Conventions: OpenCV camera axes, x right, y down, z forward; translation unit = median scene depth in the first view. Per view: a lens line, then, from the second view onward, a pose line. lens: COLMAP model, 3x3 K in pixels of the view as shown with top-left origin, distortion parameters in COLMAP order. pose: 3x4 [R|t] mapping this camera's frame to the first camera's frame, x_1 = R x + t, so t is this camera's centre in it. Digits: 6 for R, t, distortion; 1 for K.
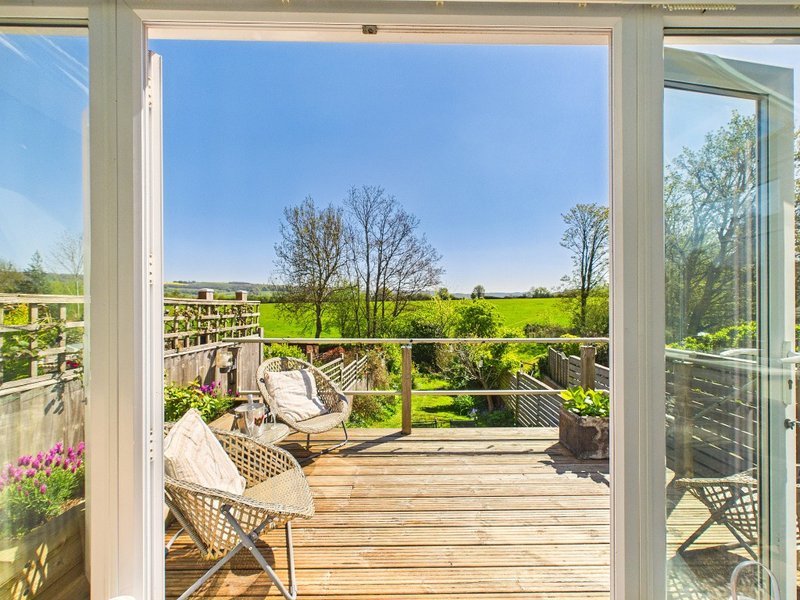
lens RADIAL K [[323.4, 0, 400.8], [0, 323.4, 308.2], [0, 0, 1]] dist [0.000046, 0.000077]
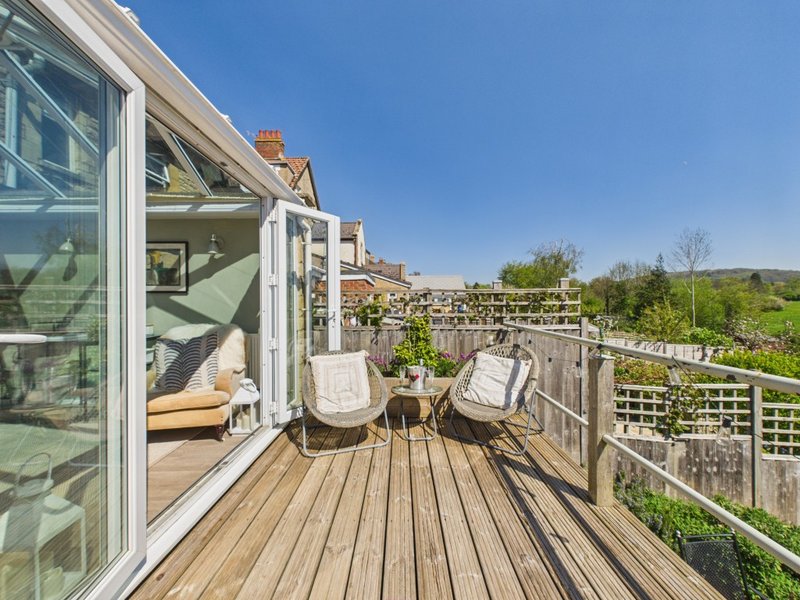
lens RADIAL K [[323.4, 0, 400.8], [0, 323.4, 308.2], [0, 0, 1]] dist [0.000046, 0.000077]
pose [[-0.017379, 0.016192, -0.999718, 0.097374], [0.000835, 0.999869, 0.016180, 0.003987], [0.999849, -0.000554, -0.017390, 0.105325]]
